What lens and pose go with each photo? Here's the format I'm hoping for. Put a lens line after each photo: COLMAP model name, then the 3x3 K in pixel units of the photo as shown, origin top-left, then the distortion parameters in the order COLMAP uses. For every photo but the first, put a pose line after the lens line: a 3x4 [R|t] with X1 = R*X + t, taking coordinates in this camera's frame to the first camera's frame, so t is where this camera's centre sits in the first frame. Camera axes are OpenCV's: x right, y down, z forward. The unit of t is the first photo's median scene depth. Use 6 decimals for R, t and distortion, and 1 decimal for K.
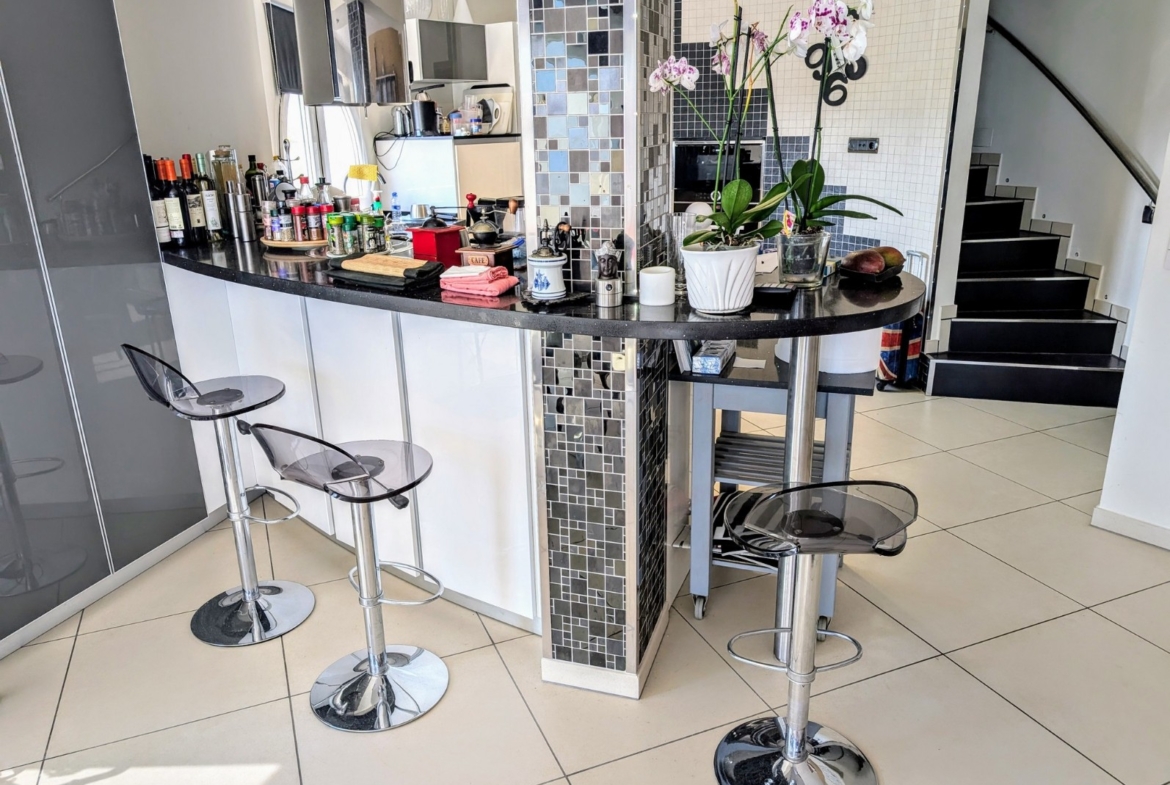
lens RADIAL K [[854.5, 0, 584.4], [0, 854.5, 392.1], [0, 0, 1]] dist [0.042448, -0.043394]
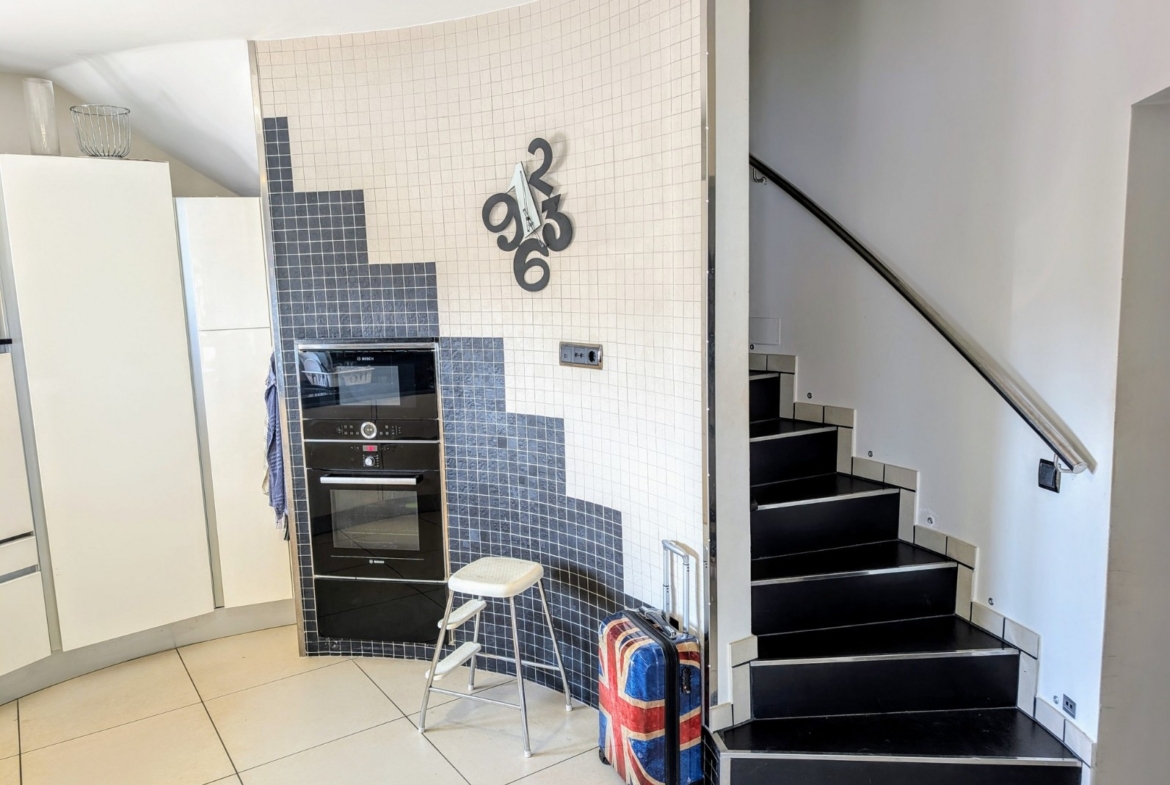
lens RADIAL K [[854.5, 0, 585.9], [0, 854.5, 395.2], [0, 0, 1]] dist [0.042448, -0.043394]
pose [[0.978966, -0.040371, 0.199987, 0.214260], [0.073750, 0.983968, -0.162383, -0.167932], [-0.190225, 0.173716, 0.966249, 0.444036]]
